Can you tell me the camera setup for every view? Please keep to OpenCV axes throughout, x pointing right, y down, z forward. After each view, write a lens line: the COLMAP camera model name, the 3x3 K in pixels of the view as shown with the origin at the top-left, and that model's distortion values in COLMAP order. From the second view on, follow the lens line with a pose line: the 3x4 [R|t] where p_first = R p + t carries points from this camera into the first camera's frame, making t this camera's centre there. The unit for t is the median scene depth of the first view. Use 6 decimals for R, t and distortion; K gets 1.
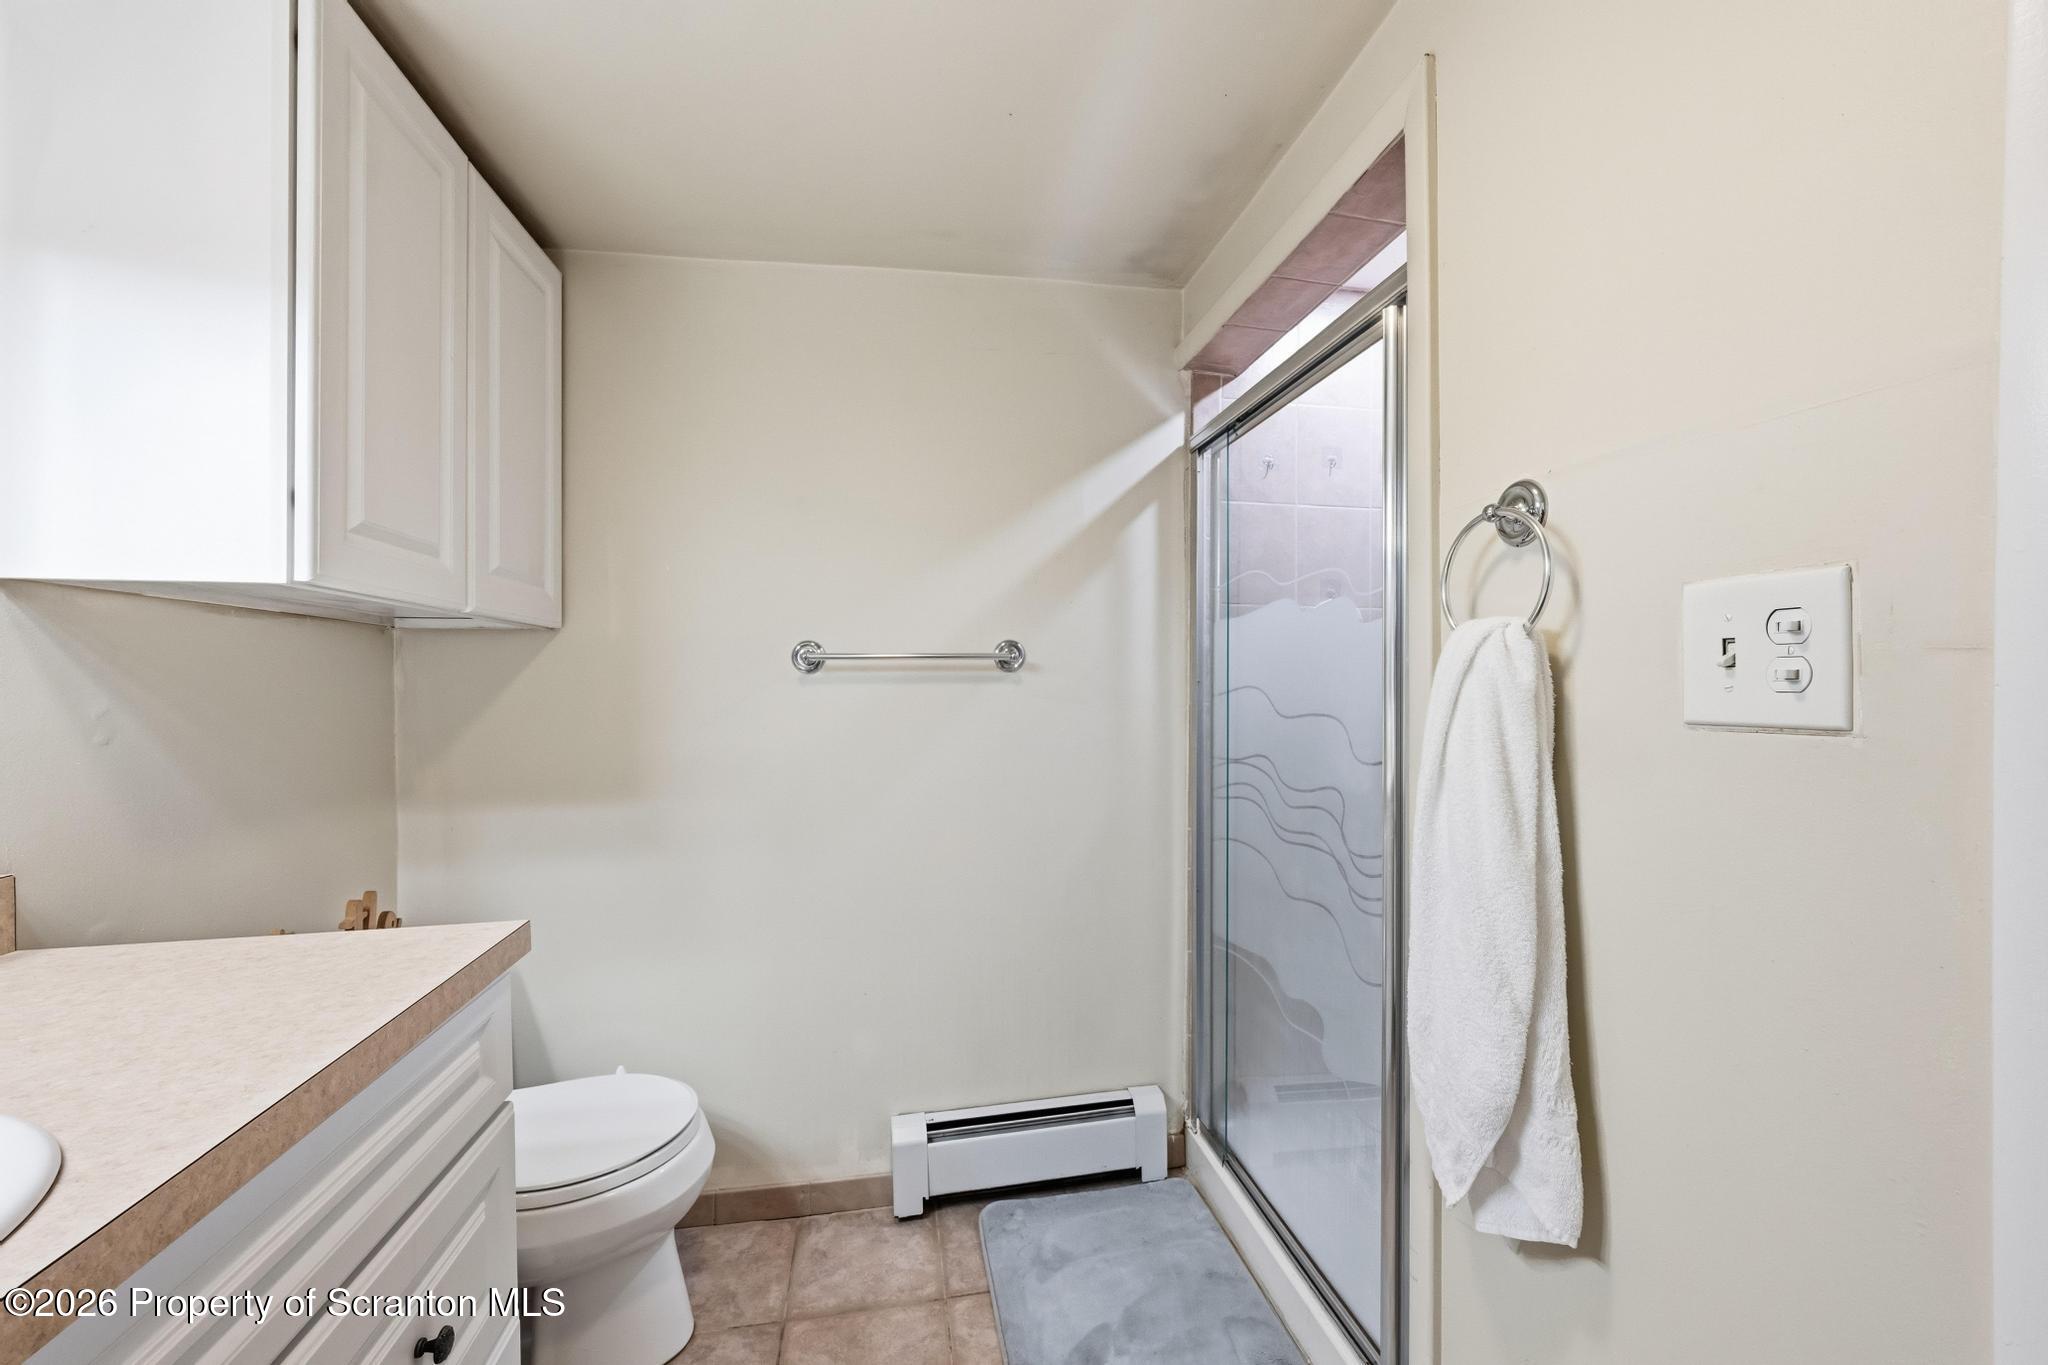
lens RADIAL K [[805.5, 0, 1023.8], [0, 805.5, 676.8], [0, 0, 1]] dist [-0.001223, -0.000074]
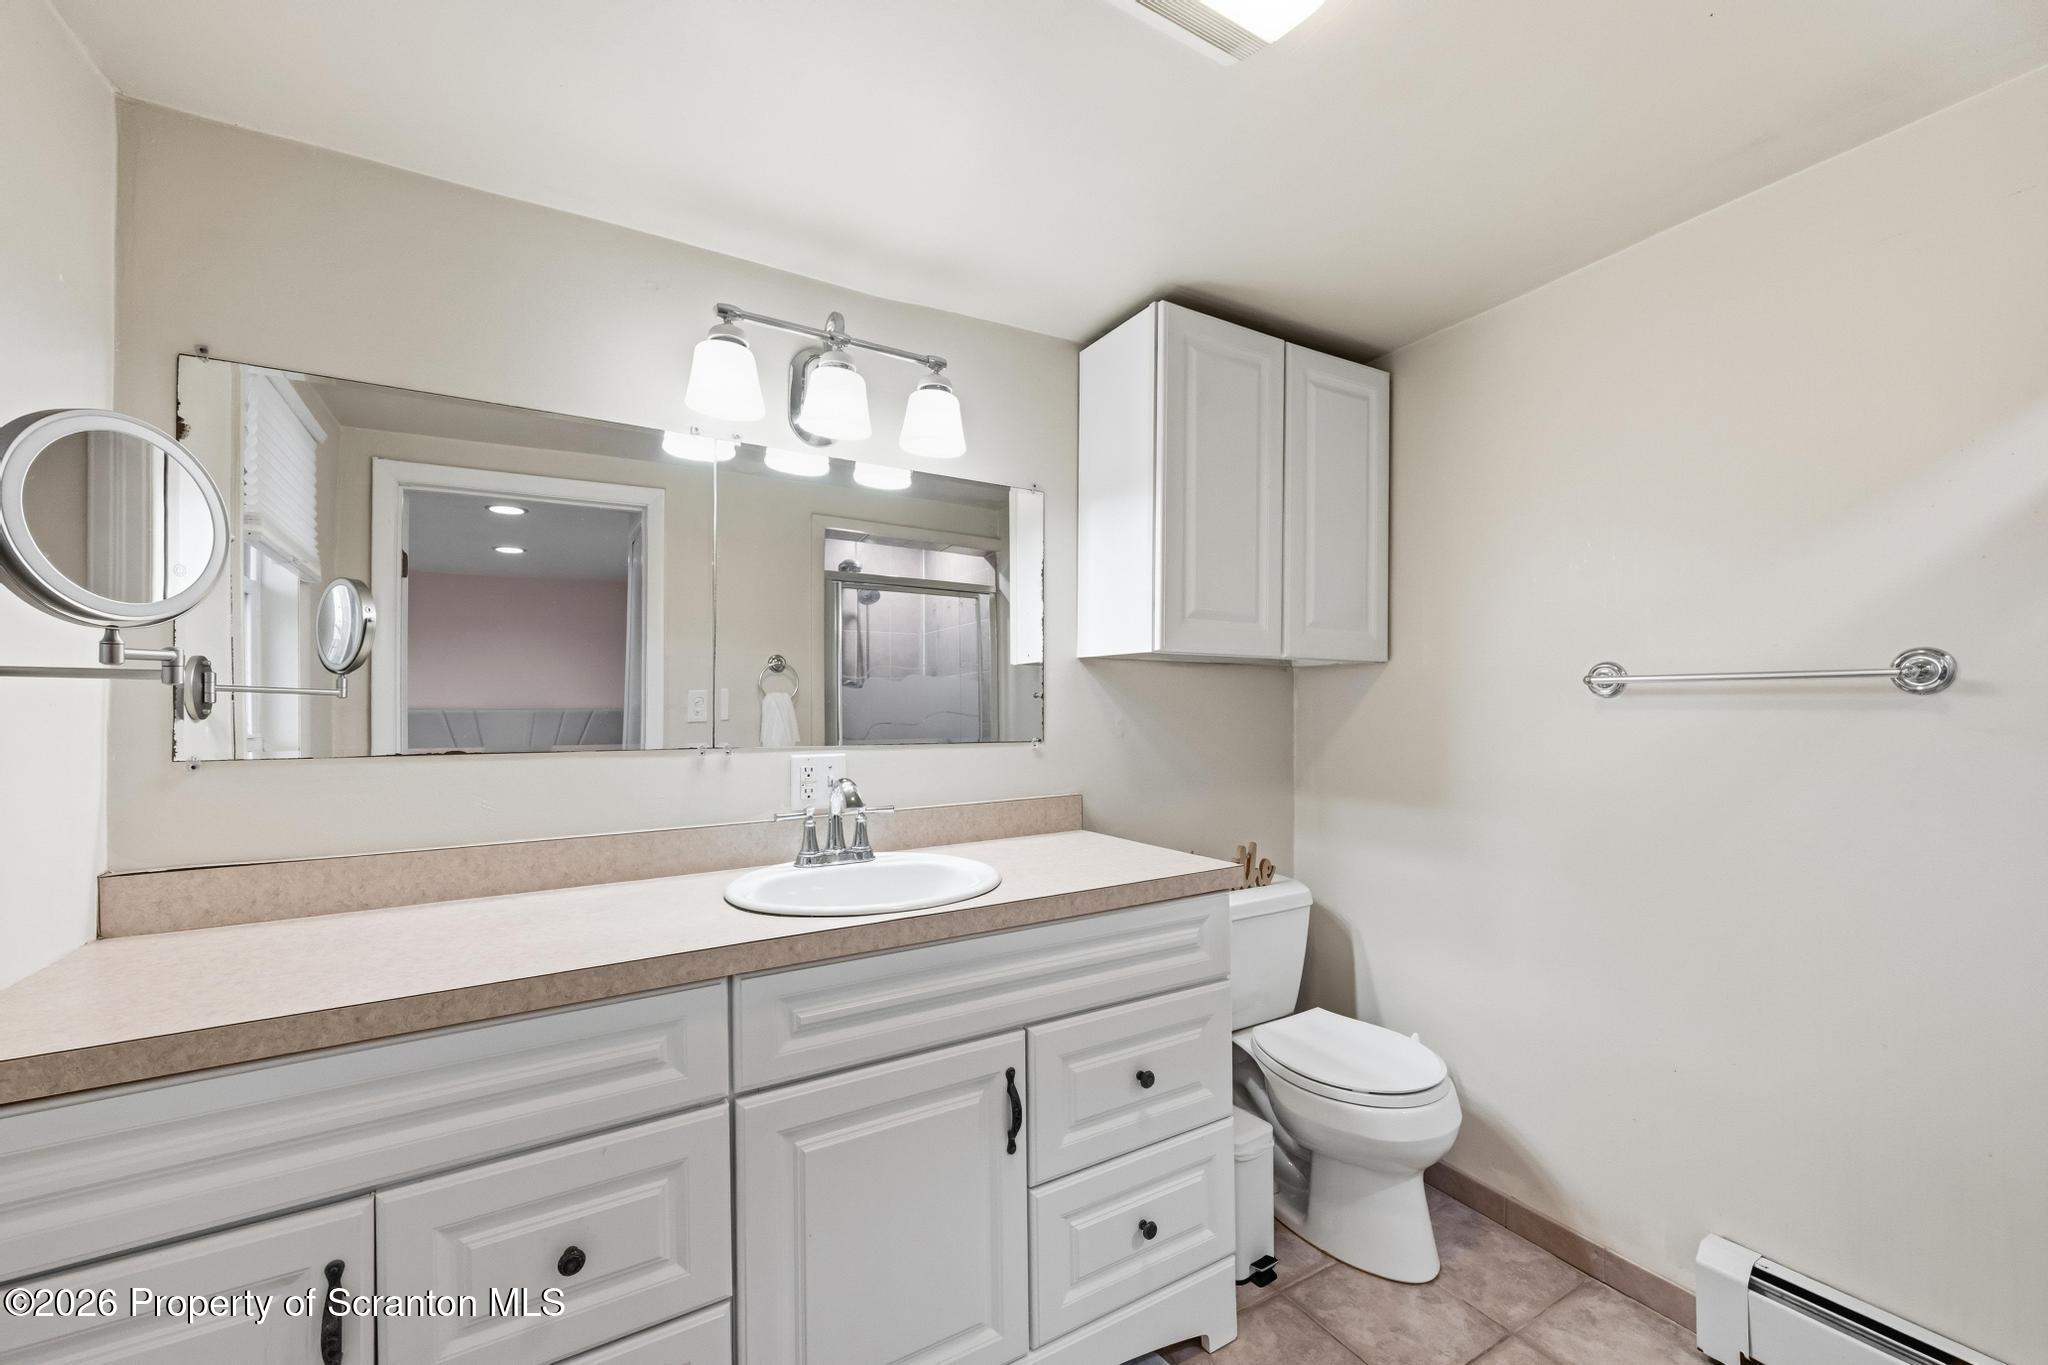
lens RADIAL K [[800.2, 0, 1040.0], [0, 800.2, 690.4], [0, 0, 1]] dist [-0.000669, -0.000124]
pose [[0.361246, -0.012383, -0.932388, 0.388496], [0.001658, 0.999919, -0.012638, -0.002627], [0.932469, 0.003019, 0.361238, 0.063549]]
